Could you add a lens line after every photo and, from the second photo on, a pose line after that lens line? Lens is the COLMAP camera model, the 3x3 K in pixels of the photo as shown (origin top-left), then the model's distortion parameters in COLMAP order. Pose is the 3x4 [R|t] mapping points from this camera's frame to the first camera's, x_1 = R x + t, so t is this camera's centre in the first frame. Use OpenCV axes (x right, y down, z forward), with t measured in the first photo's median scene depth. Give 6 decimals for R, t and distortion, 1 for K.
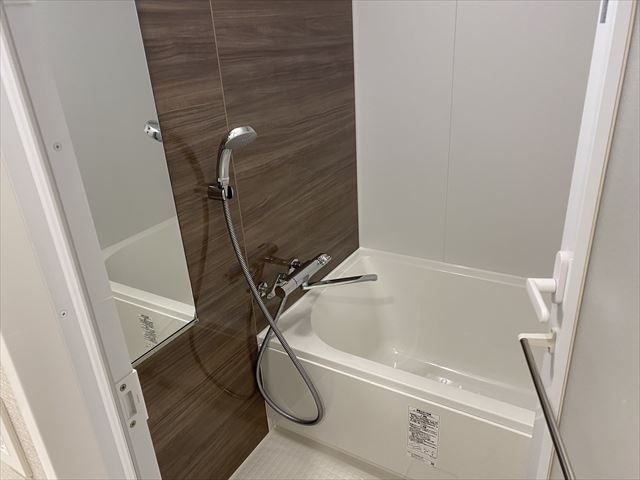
lens RADIAL K [[489.2, 0, 320.0], [0, 489.2, 240.0], [0, 0, 1]] dist [0.000798, -0.005137]
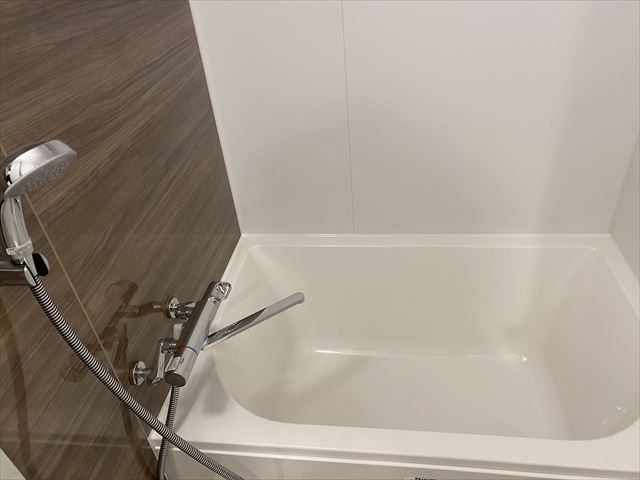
lens RADIAL K [[489.2, 0, 320.0], [0, 489.2, 240.0], [0, 0, 1]] dist [0.000798, -0.005137]
pose [[0.915262, -0.247999, 0.317478, -0.065360], [0.194088, 0.962022, 0.191948, -0.136694], [-0.353023, -0.114064, 0.928635, 0.379449]]
